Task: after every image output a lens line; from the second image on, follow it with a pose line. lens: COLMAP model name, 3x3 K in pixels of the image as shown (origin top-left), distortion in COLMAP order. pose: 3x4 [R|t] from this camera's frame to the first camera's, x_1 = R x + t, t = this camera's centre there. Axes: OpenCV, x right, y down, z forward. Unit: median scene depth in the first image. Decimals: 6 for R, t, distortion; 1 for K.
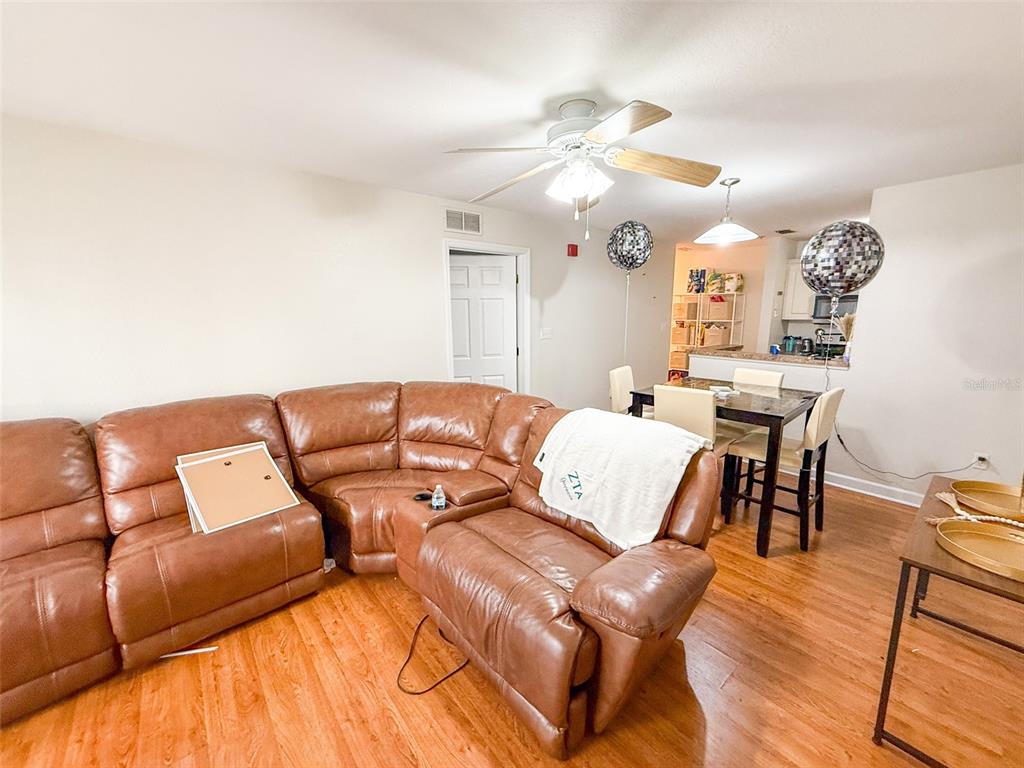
lens RADIAL K [[407.2, 0, 513.7], [0, 407.2, 381.0], [0, 0, 1]] dist [-0.000246, 0.000072]
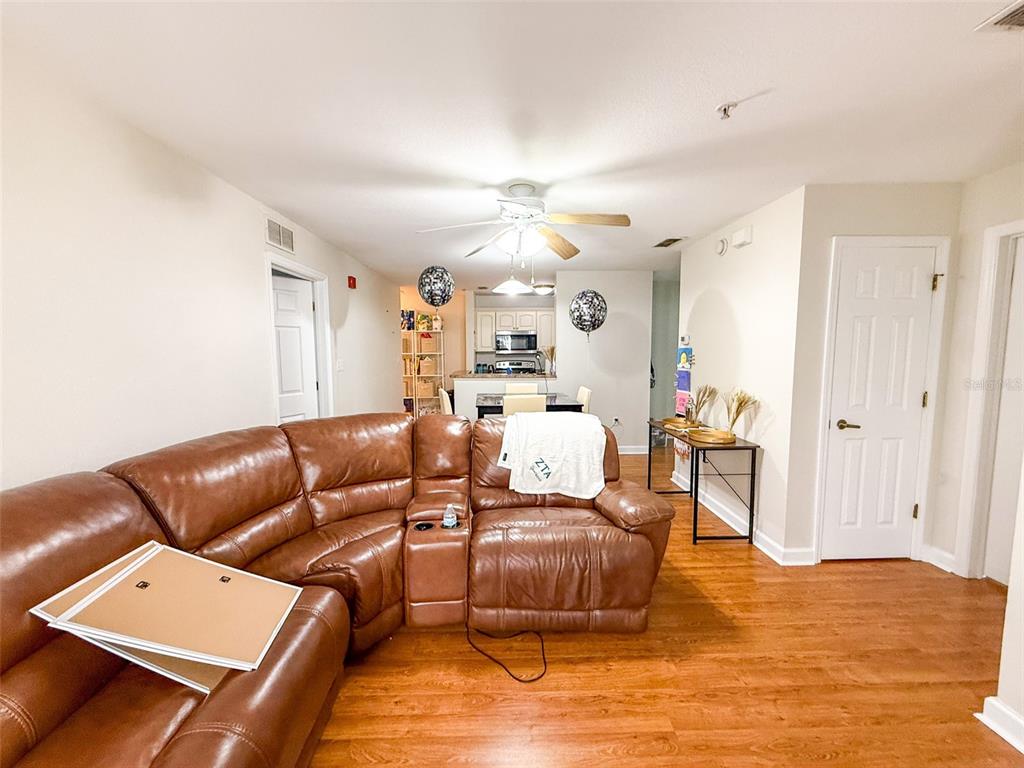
lens RADIAL K [[404.4, 0, 512.4], [0, 404.4, 380.6], [0, 0, 1]] dist [0.000122, -0.000056]
pose [[0.630431, -0.062249, 0.773745, -0.686977], [0.136527, 0.990133, -0.031582, 0.005239], [-0.764145, 0.125547, 0.632709, 0.174735]]
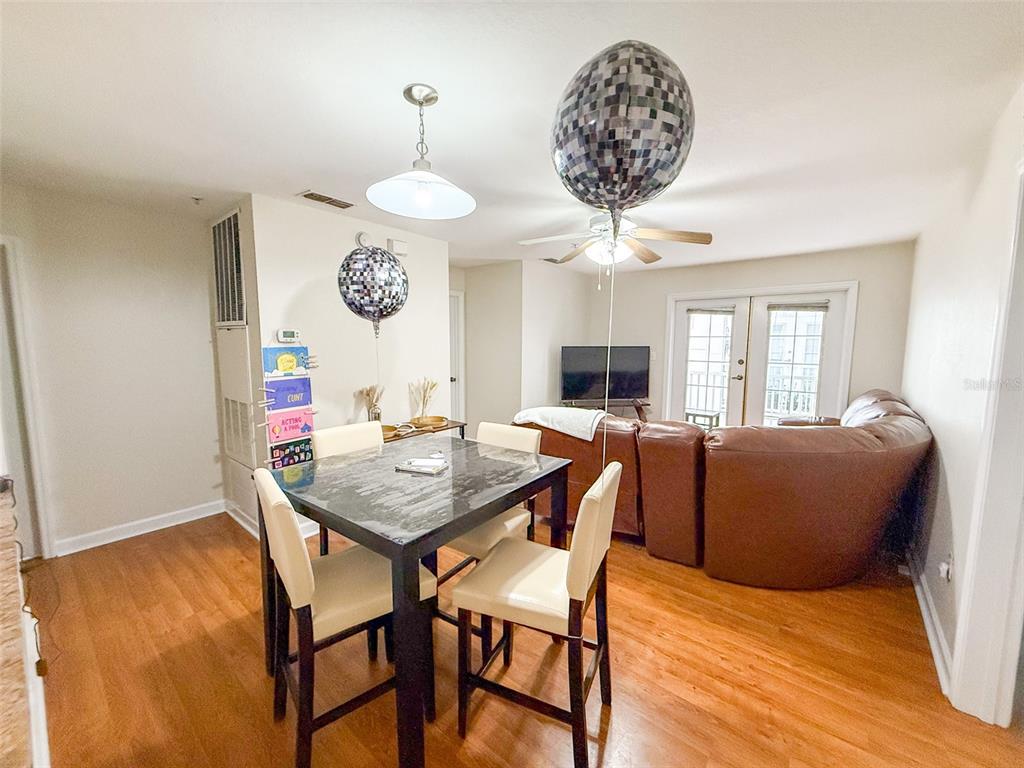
lens RADIAL K [[407.2, 0, 512.0], [0, 407.2, 384.0], [0, 0, 1]] dist [0.001217, -0.000200]
pose [[-0.984539, 0.020178, -0.173999, 0.581001], [-0.029255, 0.960449, 0.276914, -0.310006], [0.172705, 0.277723, -0.945010, 1.847575]]
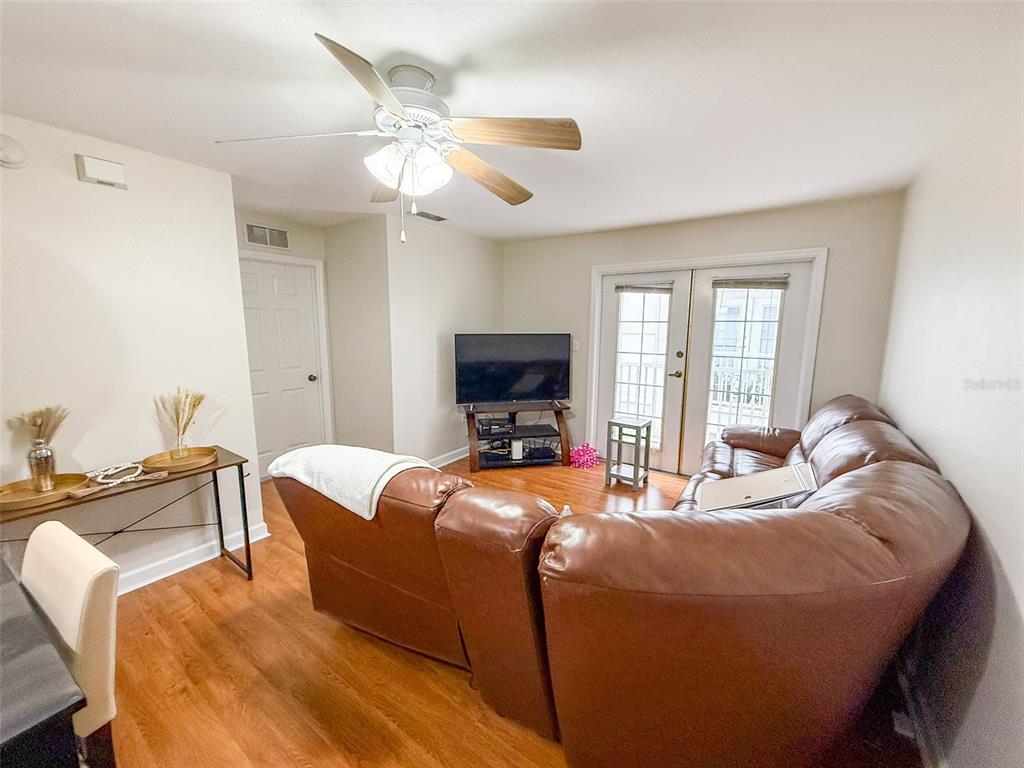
lens RADIAL K [[407.2, 0, 513.7], [0, 407.2, 381.0], [0, 0, 1]] dist [-0.000246, 0.000072]
pose [[-0.969401, 0.034562, -0.243036, 0.130868], [-0.044104, 0.949408, 0.310933, -0.253925], [0.241487, 0.312138, -0.918833, 1.438622]]
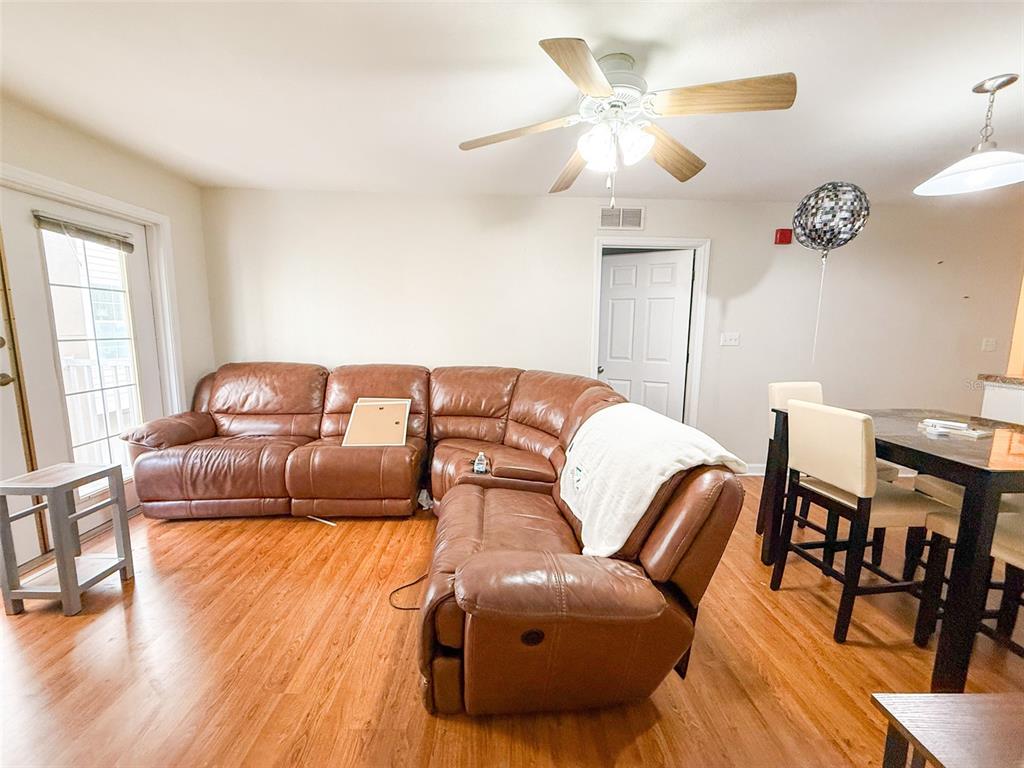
lens RADIAL K [[407.2, 0, 512.0], [0, 407.2, 384.0], [0, 0, 1]] dist [0.001217, -0.000200]
pose [[0.778788, 0.103394, -0.618707, 0.440561], [-0.129128, 0.991623, 0.003175, 0.048736], [0.613853, 0.077420, 0.785615, 0.144129]]
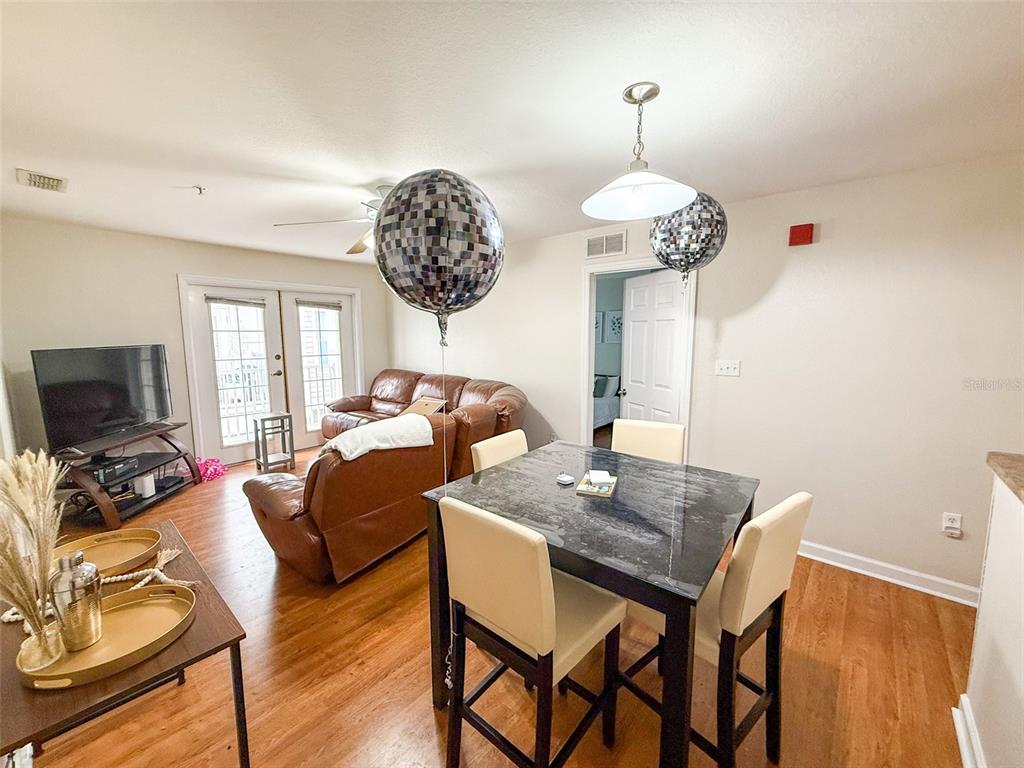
lens RADIAL K [[407.2, 0, 512.0], [0, 407.2, 384.0], [0, 0, 1]] dist [0.001217, -0.000200]
pose [[0.148191, 0.130005, -0.980376, 1.205296], [-0.175389, 0.979063, 0.103319, -0.167476], [0.973282, 0.156636, 0.167890, 0.919932]]
